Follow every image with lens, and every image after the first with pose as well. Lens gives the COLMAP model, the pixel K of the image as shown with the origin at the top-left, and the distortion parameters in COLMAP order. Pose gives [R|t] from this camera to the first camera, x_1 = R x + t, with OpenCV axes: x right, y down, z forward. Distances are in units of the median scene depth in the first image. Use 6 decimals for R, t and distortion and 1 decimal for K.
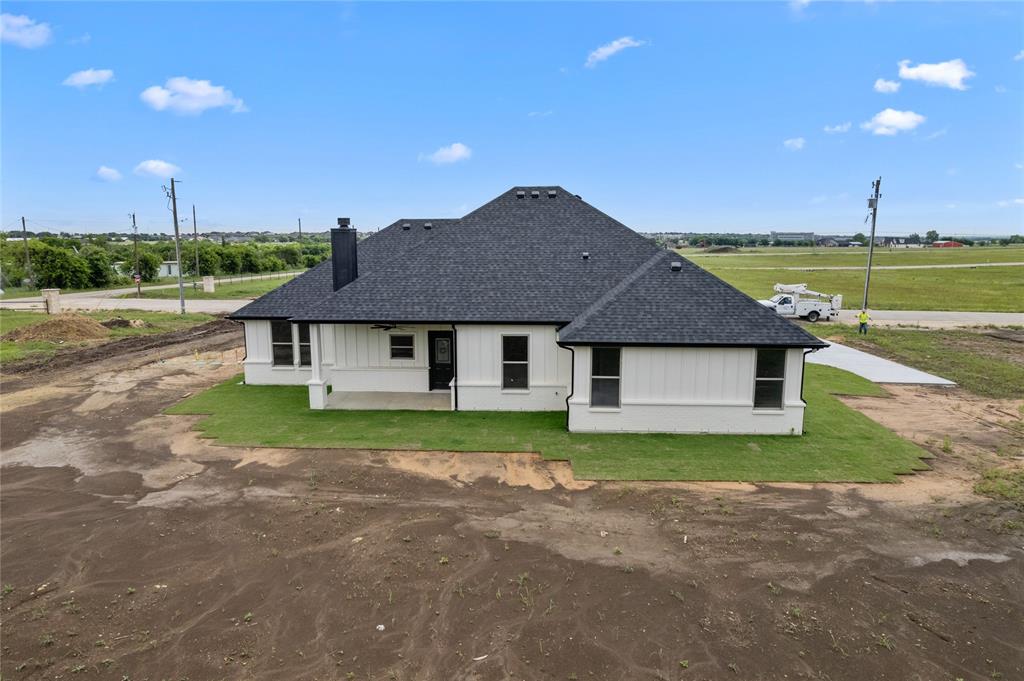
lens RADIAL K [[654.2, 0, 508.8], [0, 654.2, 349.7], [0, 0, 1]] dist [-0.081128, 0.072734]
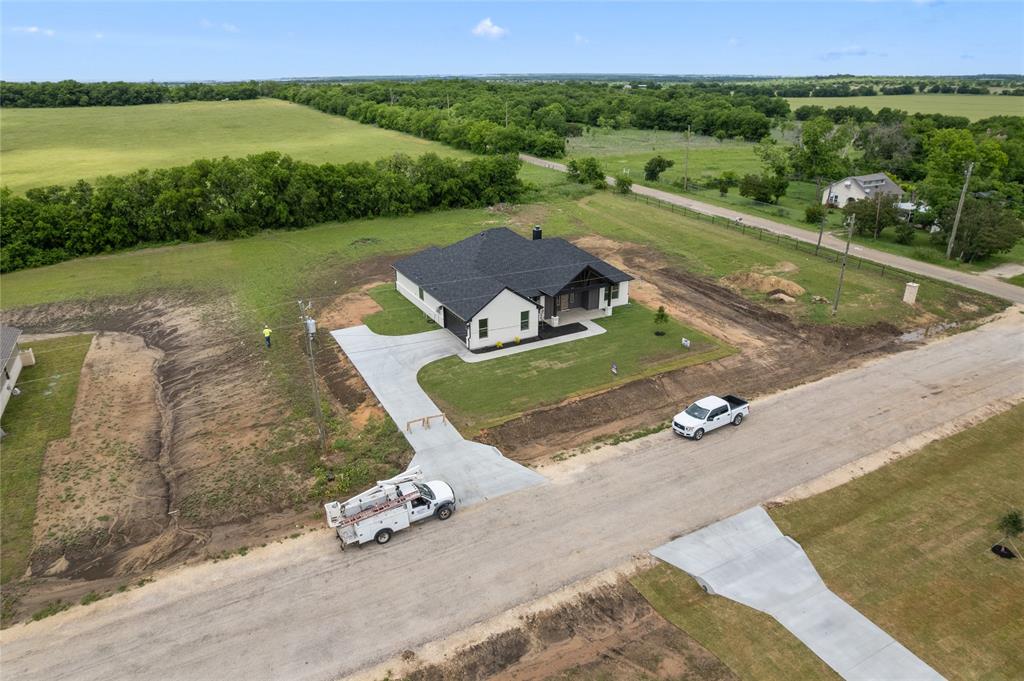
lens RADIAL K [[654.2, 0, 508.8], [0, 654.2, 349.7], [0, 0, 1]] dist [-0.081128, 0.072734]
pose [[-0.845894, 0.213923, -0.488569, 1.871003], [-0.089603, 0.846018, 0.525571, -1.661904], [0.525770, 0.488355, -0.696474, 4.255037]]
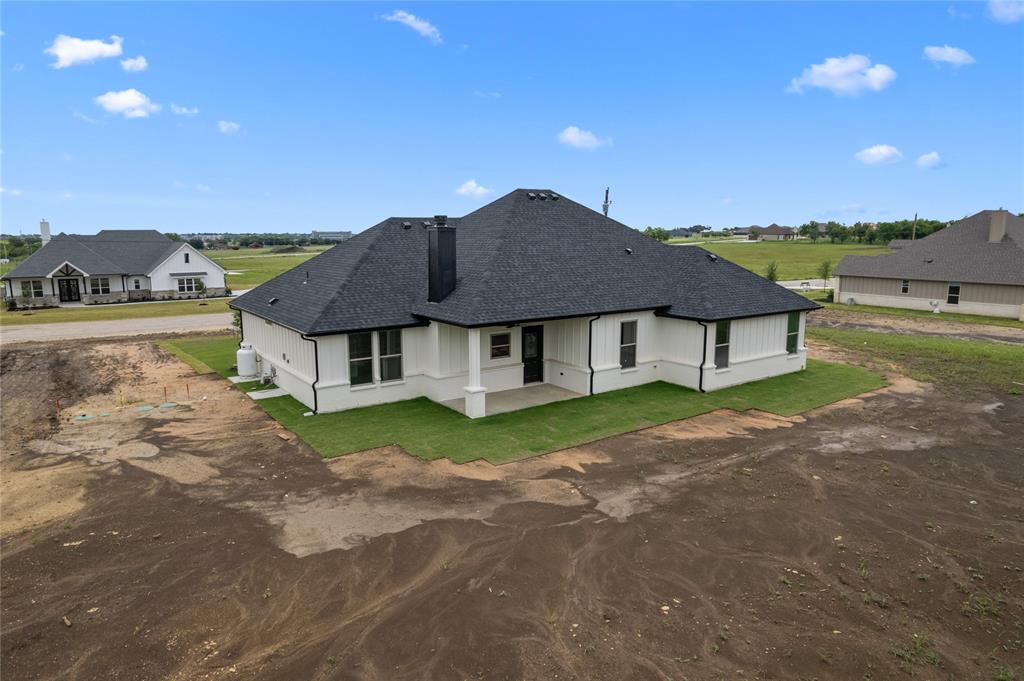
lens RADIAL K [[654.2, 0, 508.8], [0, 654.2, 349.7], [0, 0, 1]] dist [-0.081128, 0.072734]
pose [[0.776581, -0.111065, 0.620151, -1.006532], [0.110810, 0.993073, 0.039092, -0.046838], [-0.620196, 0.038361, 0.783508, 0.268759]]
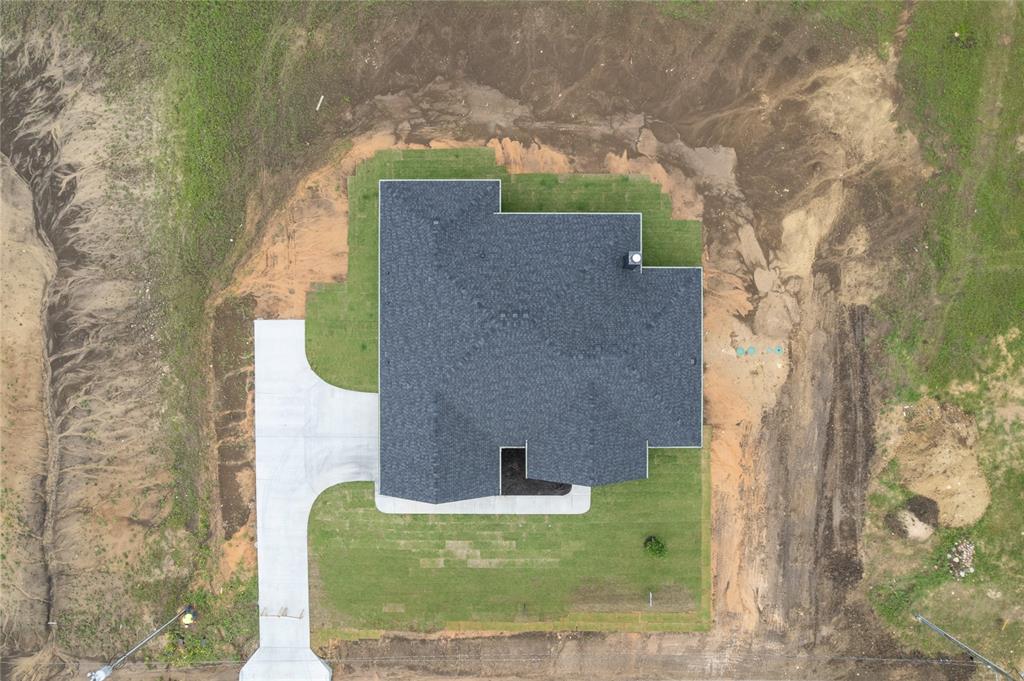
lens RADIAL K [[654.2, 0, 508.8], [0, 654.2, 349.7], [0, 0, 1]] dist [-0.081128, 0.072734]
pose [[-0.997764, 0.066788, 0.002383, 0.080245], [-0.009361, -0.174977, 0.984528, -2.283934], [0.066172, 0.982305, 0.175212, 1.185968]]
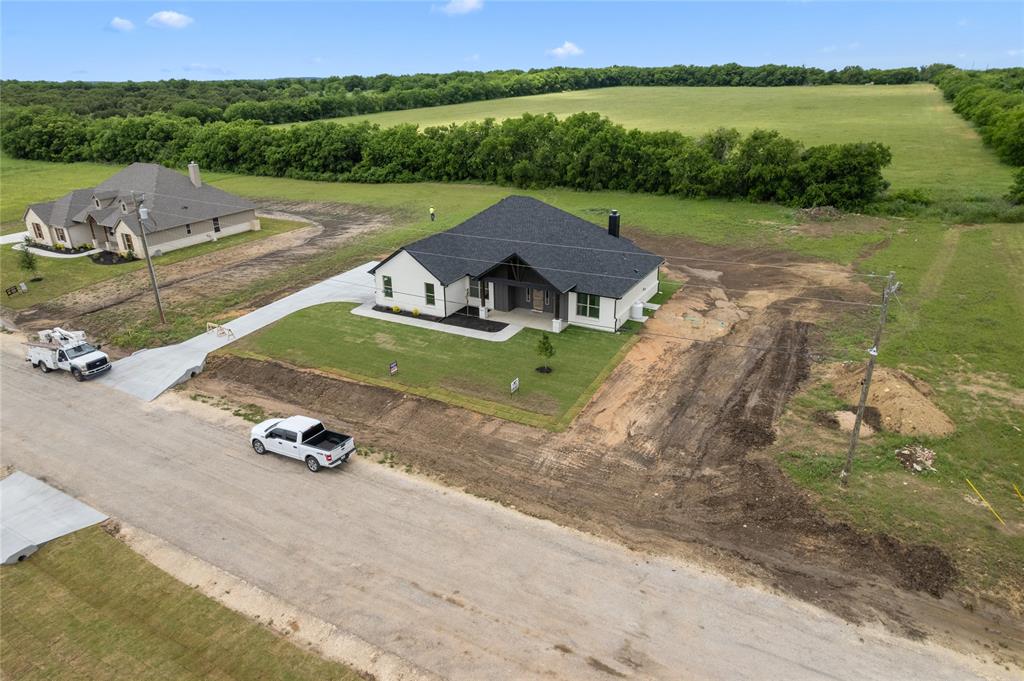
lens RADIAL K [[654.2, 0, 508.8], [0, 654.2, 349.7], [0, 0, 1]] dist [-0.081128, 0.072734]
pose [[-0.904489, -0.156238, 0.396848, -1.176182], [0.090262, 0.839285, 0.536147, -1.371912], [-0.416835, 0.520760, -0.745022, 4.051594]]
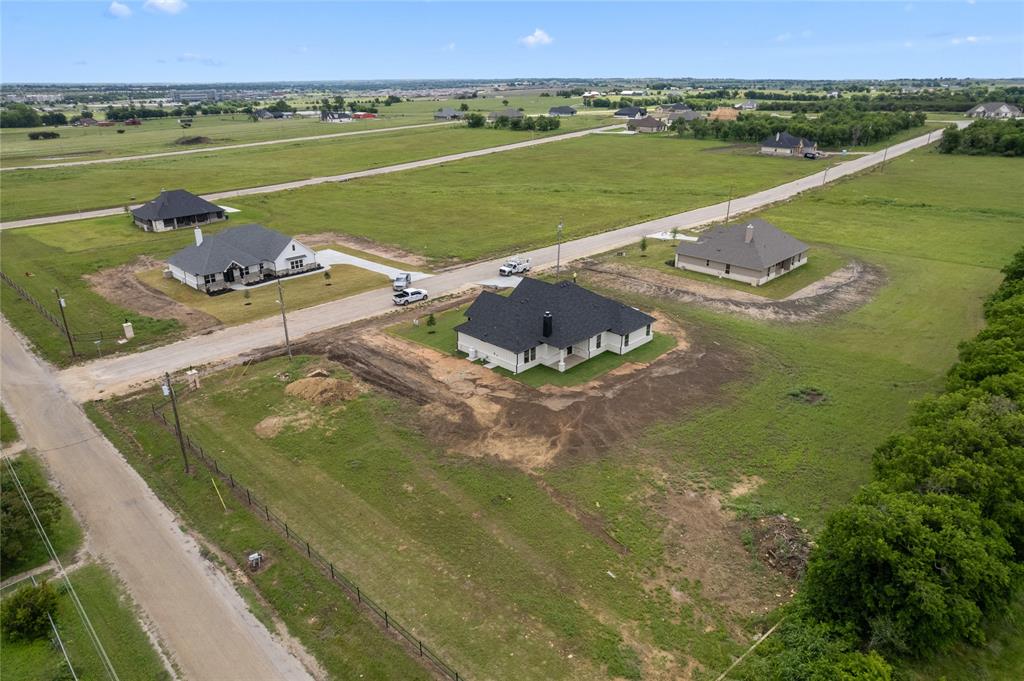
lens RADIAL K [[654.2, 0, 508.8], [0, 654.2, 349.7], [0, 0, 1]] dist [-0.081128, 0.072734]
pose [[0.647805, -0.297199, 0.701443, -3.402401], [0.135570, 0.951040, 0.277749, -1.199862], [-0.749646, -0.084832, 0.656379, -1.220801]]
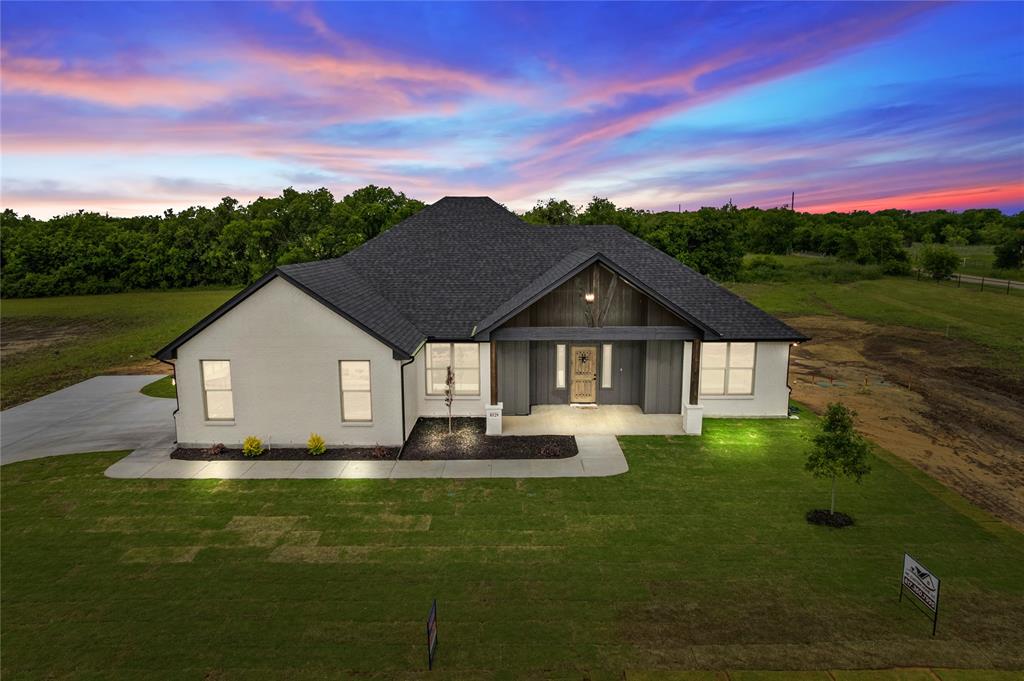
lens RADIAL K [[654.2, 0, 508.8], [0, 654.2, 349.7], [0, 0, 1]] dist [-0.081128, 0.072734]
pose [[-0.998384, 0.015669, -0.054631, 0.053491], [-0.004112, 0.938806, 0.344423, -0.551746], [0.056684, 0.344091, -0.937224, 2.994624]]
